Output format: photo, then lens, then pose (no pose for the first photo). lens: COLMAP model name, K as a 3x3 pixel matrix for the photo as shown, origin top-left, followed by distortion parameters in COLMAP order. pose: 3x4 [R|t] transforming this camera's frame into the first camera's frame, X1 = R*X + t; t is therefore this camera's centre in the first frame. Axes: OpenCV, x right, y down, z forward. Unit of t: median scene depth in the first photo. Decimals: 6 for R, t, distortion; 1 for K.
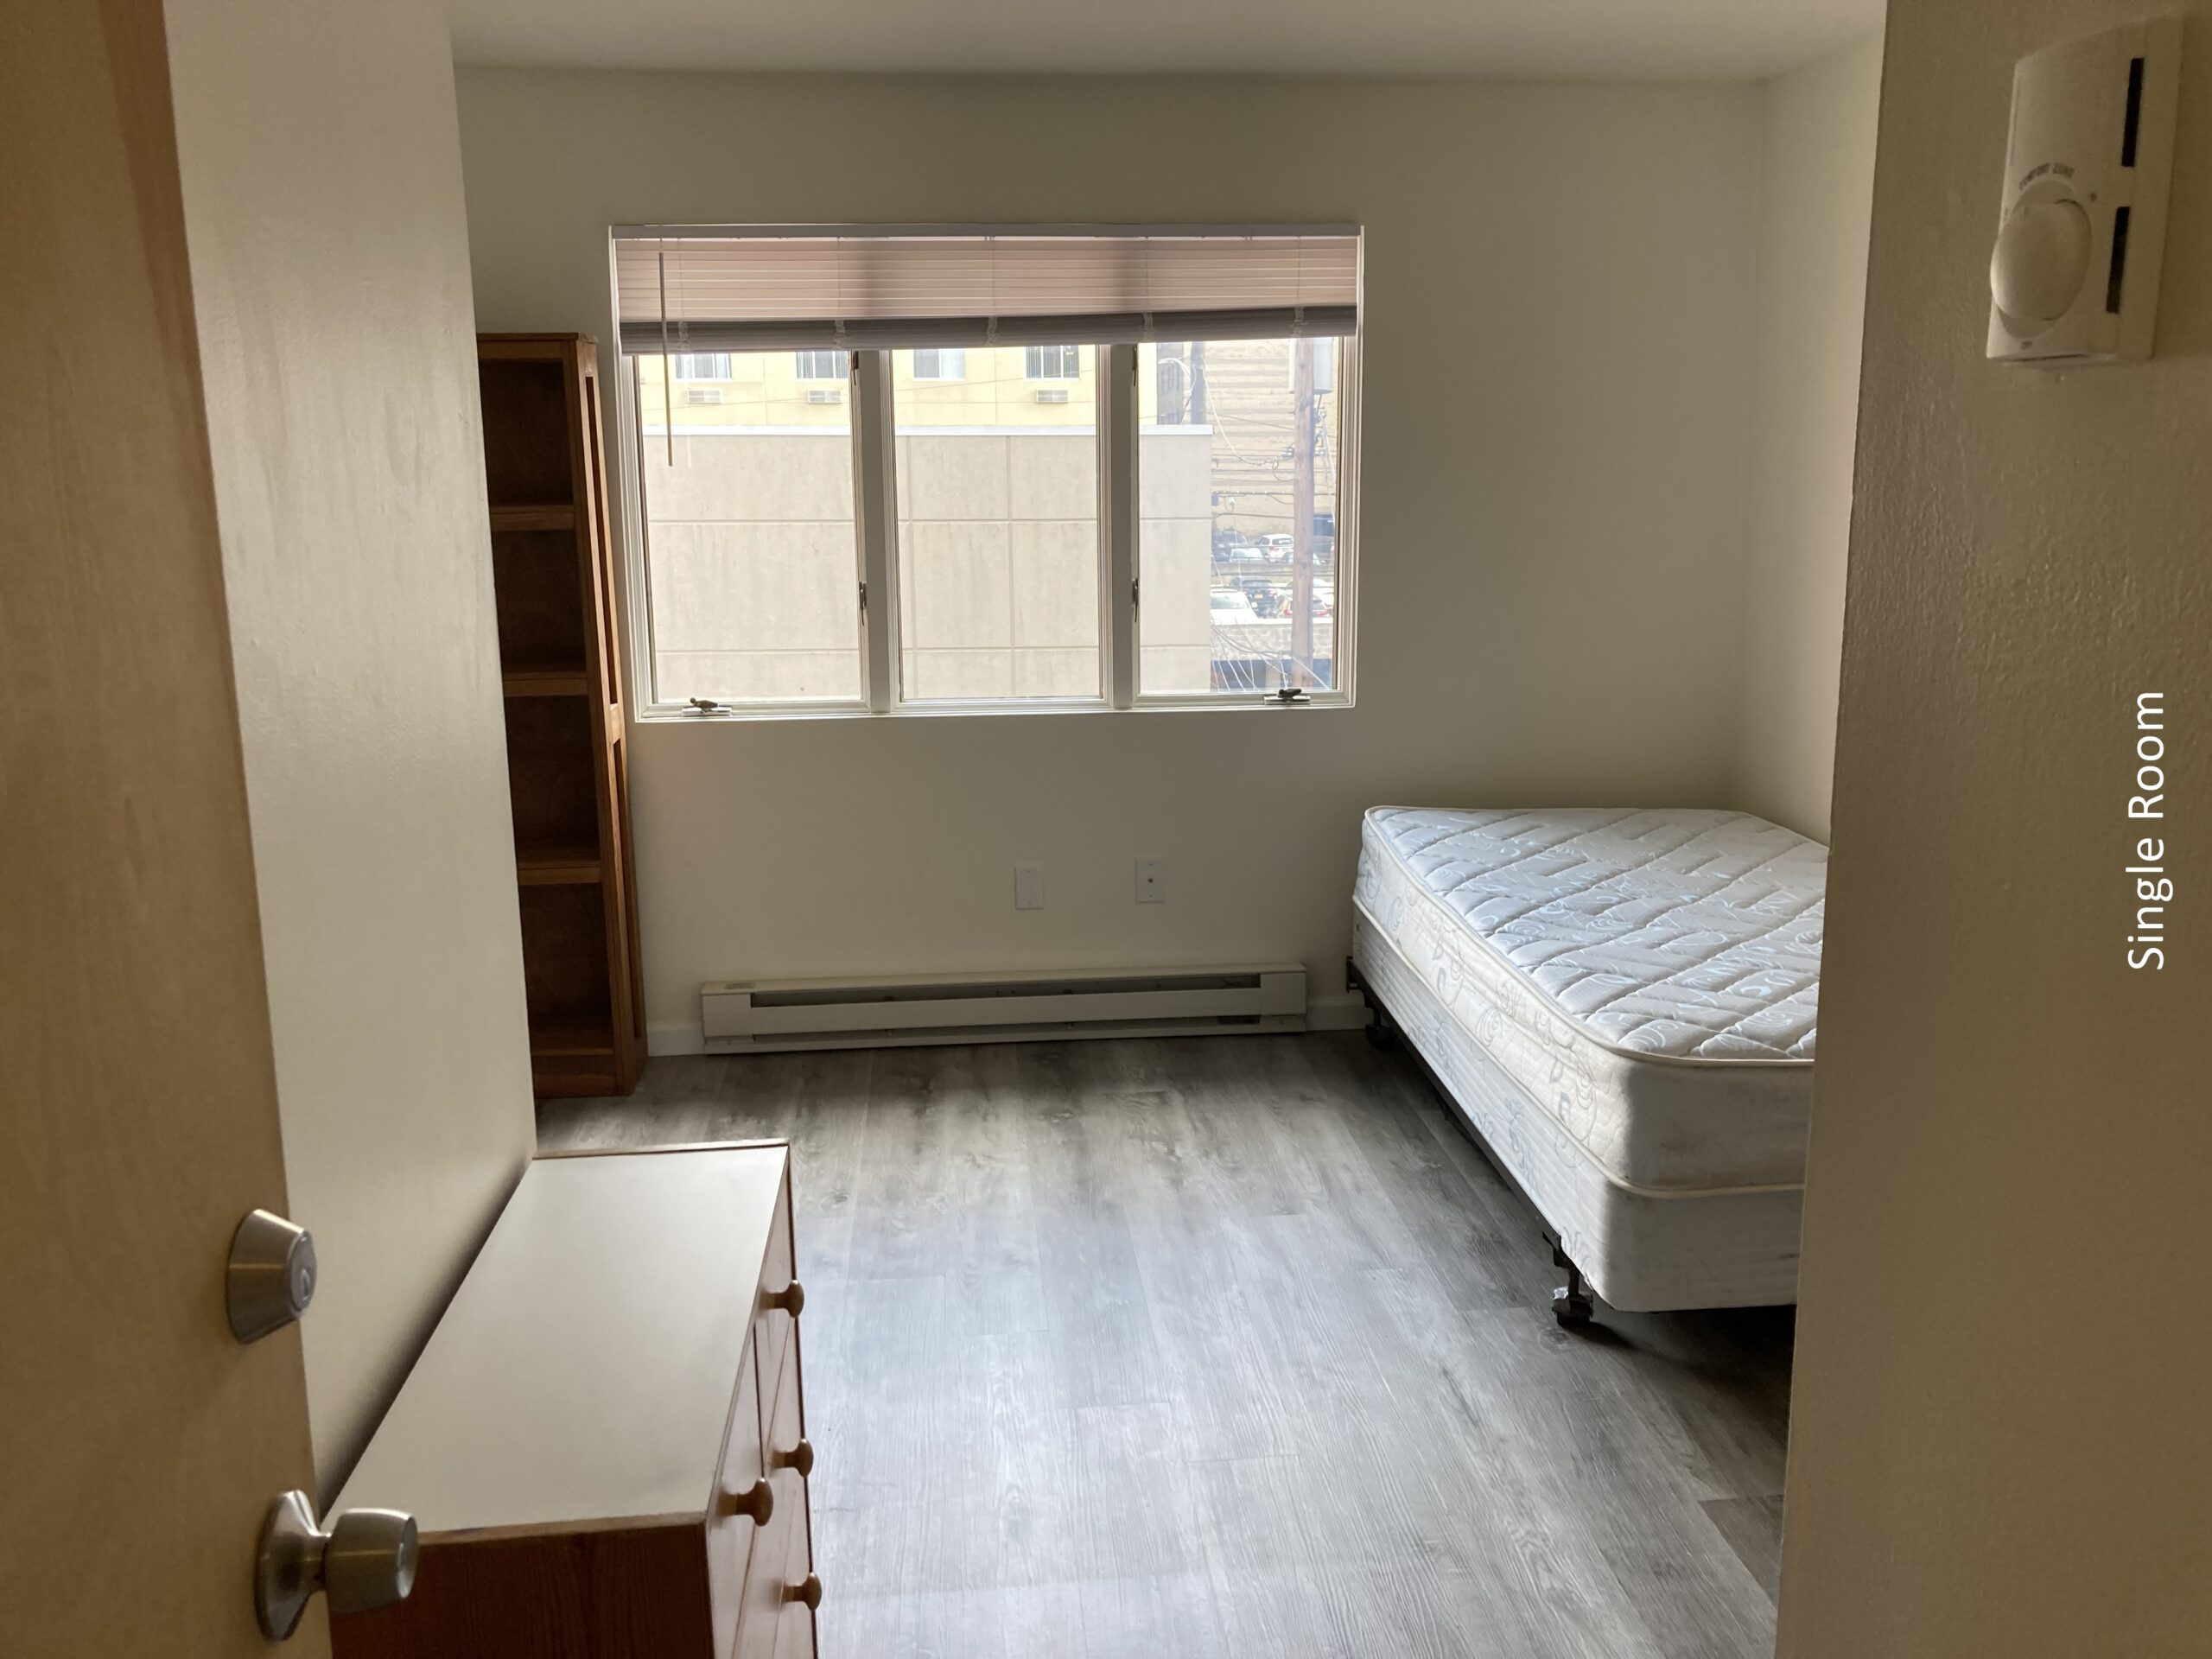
lens RADIAL K [[1754.2, 0, 1106.0], [0, 1754.2, 829.5], [0, 0, 1]] dist [0.008162, -0.000618]
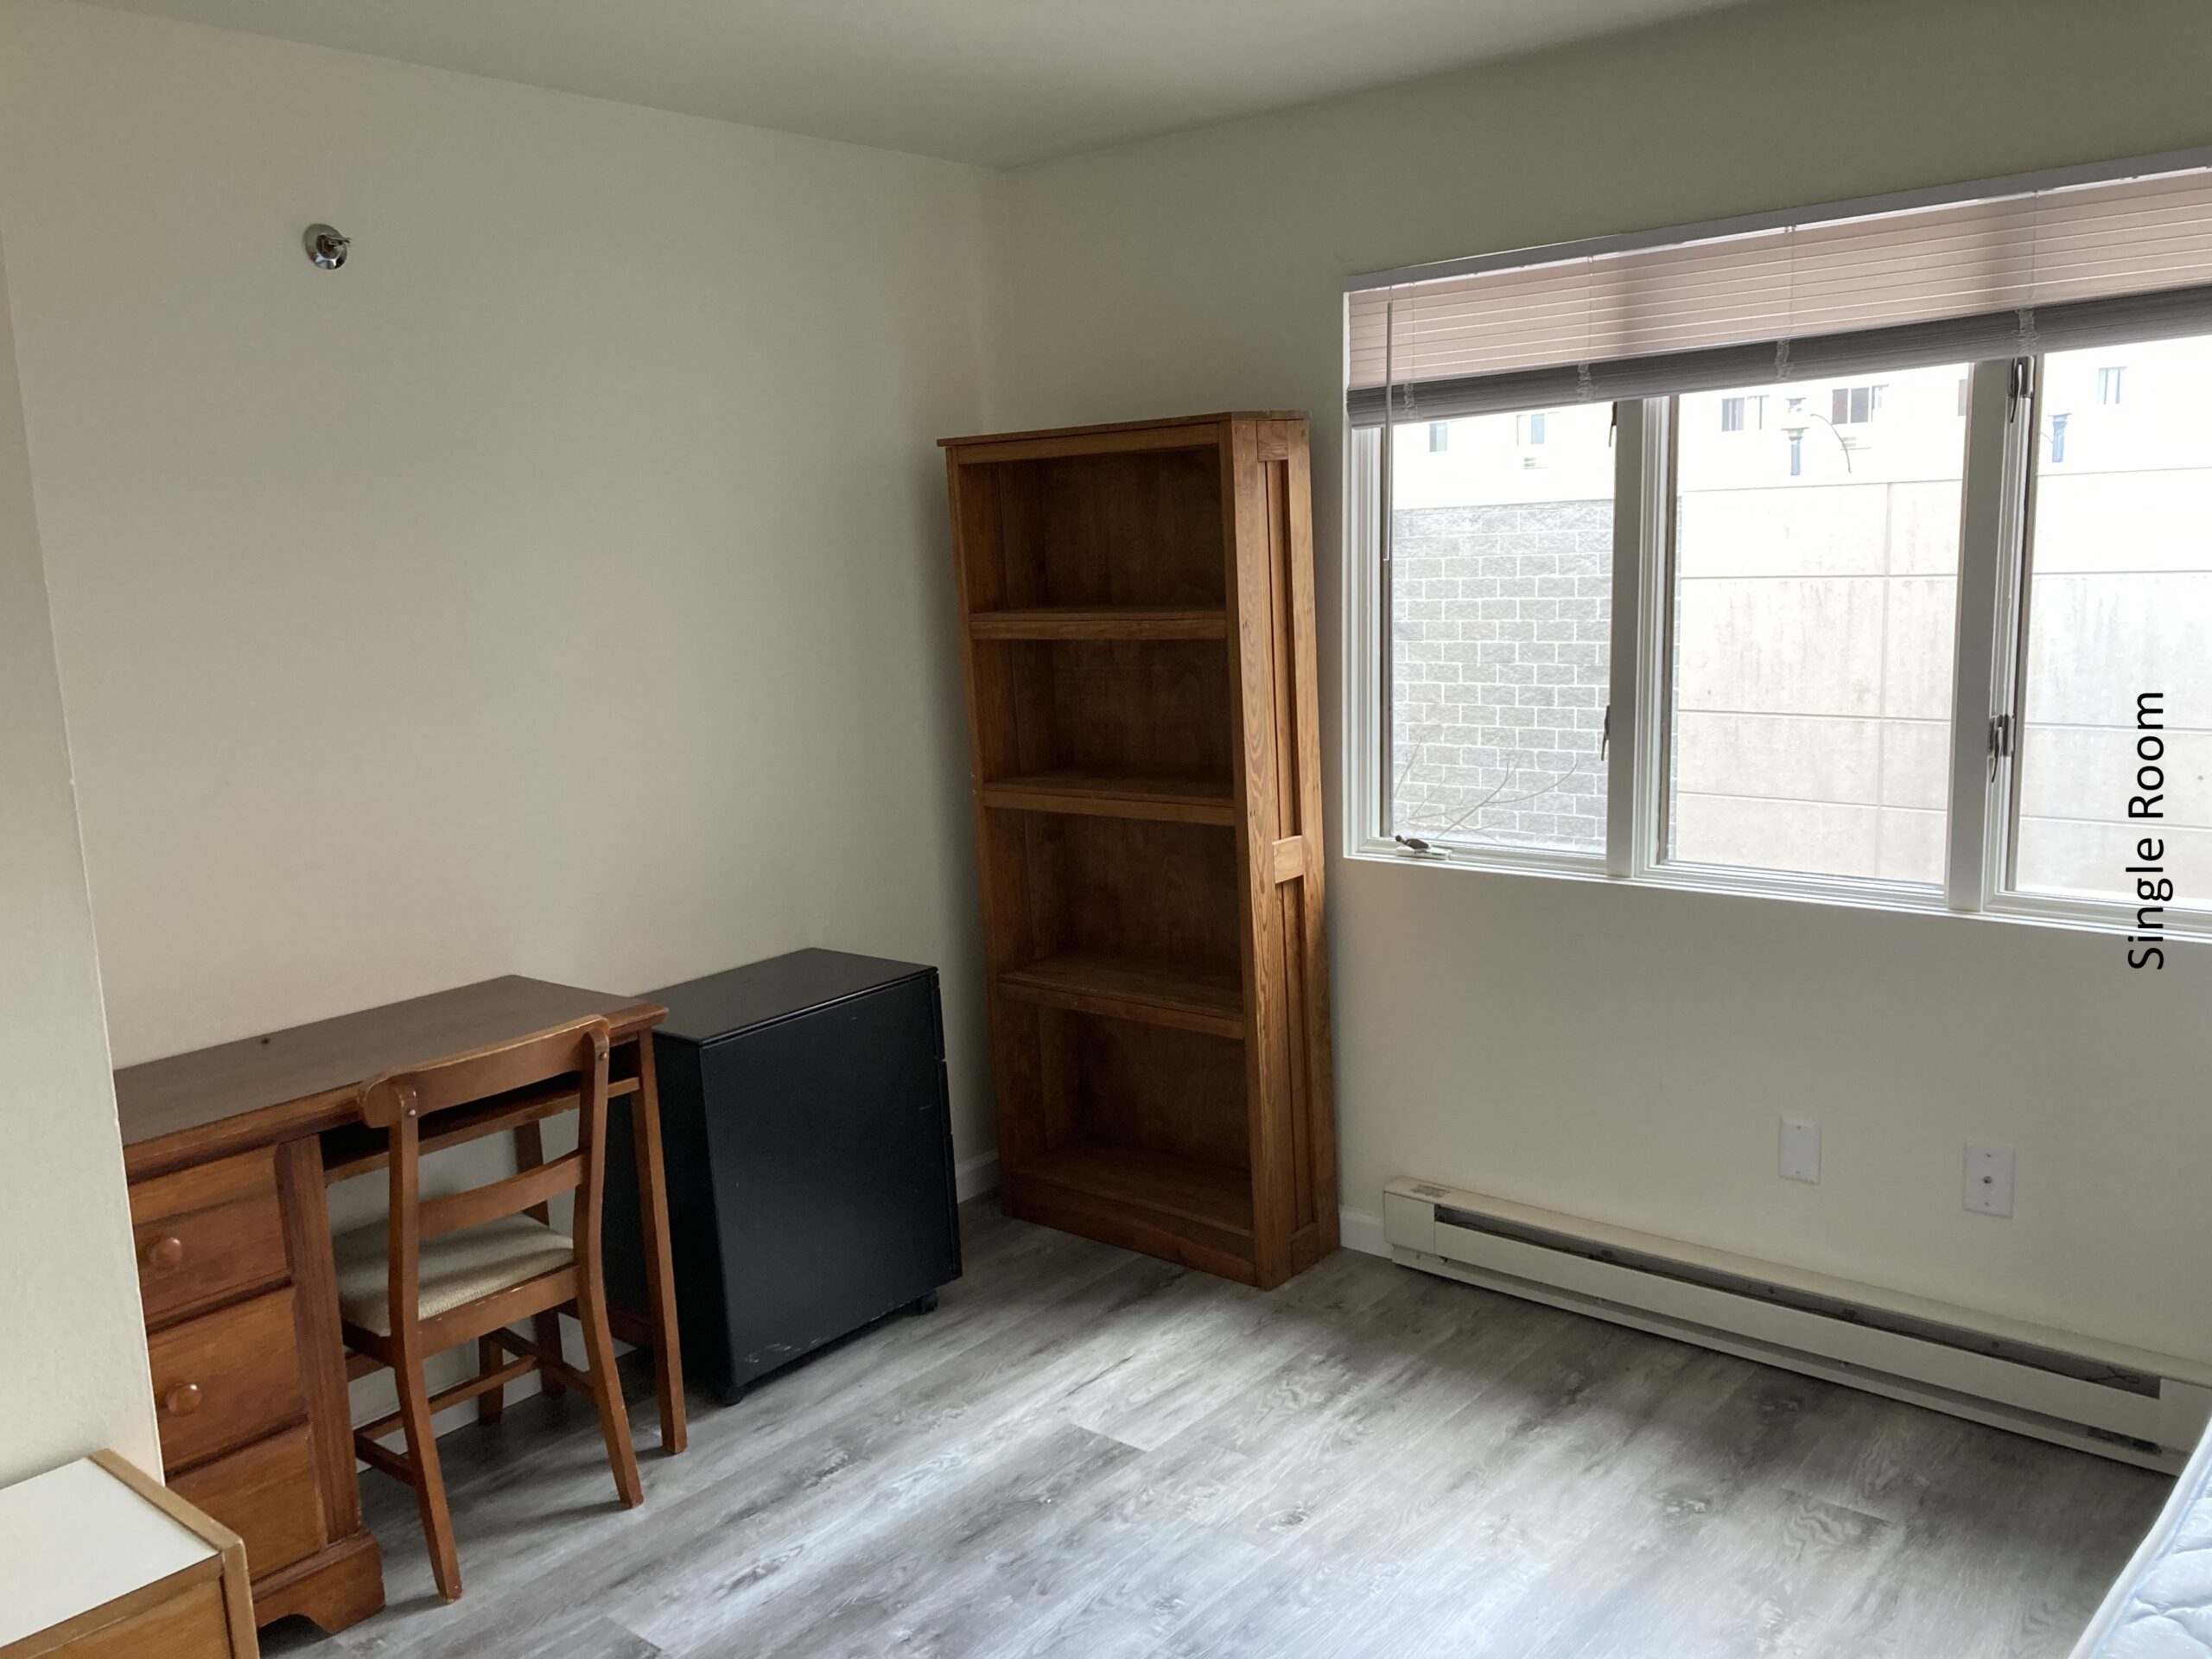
lens RADIAL K [[1788.6, 0, 1106.0], [0, 1788.6, 829.5], [0, 0, 1]] dist [0.016353, 0.006061]
pose [[0.706621, 0.094330, -0.701276, 0.265246], [-0.113471, 0.993354, 0.019282, -0.080565], [0.698434, 0.065949, 0.712629, 0.311990]]
